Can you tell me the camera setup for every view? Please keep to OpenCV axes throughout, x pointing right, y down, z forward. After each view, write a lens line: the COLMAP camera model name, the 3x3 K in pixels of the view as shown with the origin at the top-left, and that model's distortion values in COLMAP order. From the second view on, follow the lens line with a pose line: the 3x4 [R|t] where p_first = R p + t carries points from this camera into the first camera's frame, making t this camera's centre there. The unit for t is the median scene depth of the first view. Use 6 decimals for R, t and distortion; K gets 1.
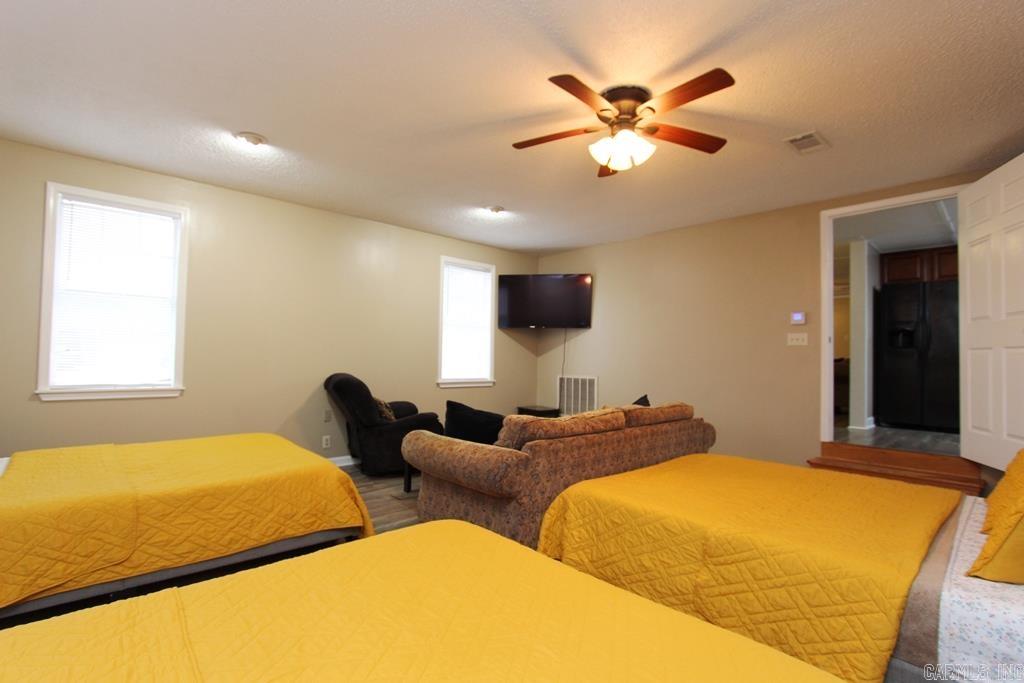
lens RADIAL K [[472.5, 0, 510.1], [0, 472.5, 346.6], [0, 0, 1]] dist [-0.025806, 0.005178]
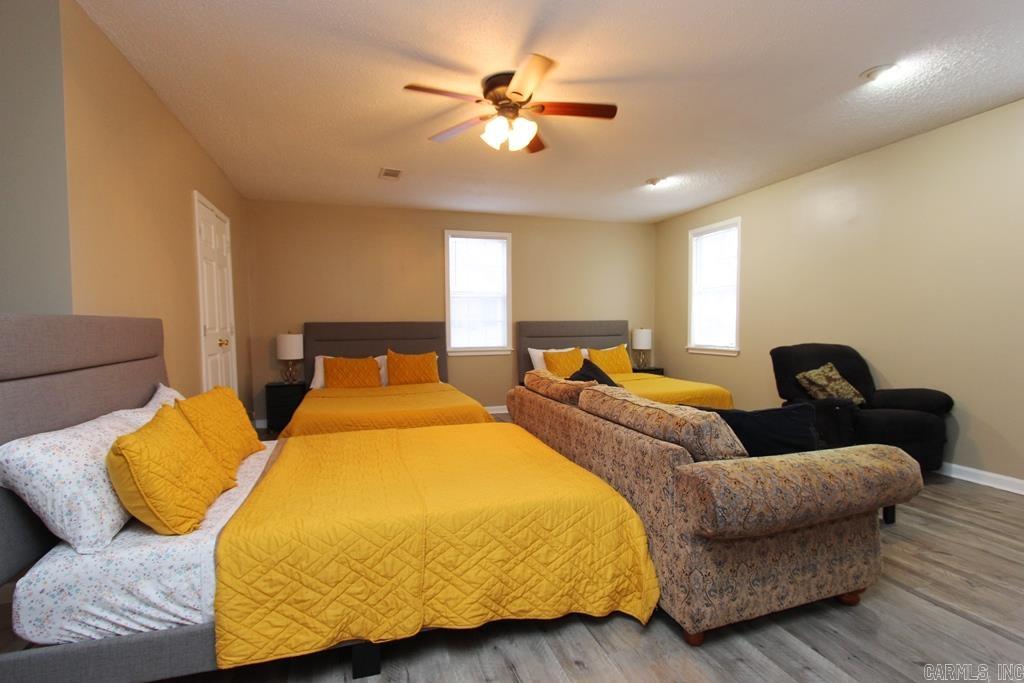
lens RADIAL K [[472.5, 0, 510.1], [0, 472.5, 346.6], [0, 0, 1]] dist [-0.025806, 0.005178]
pose [[-0.403248, 0.026939, -0.914694, 0.862439], [0.024429, 0.999527, 0.018668, 0.037358], [0.914765, -0.014817, -0.403715, 0.977630]]
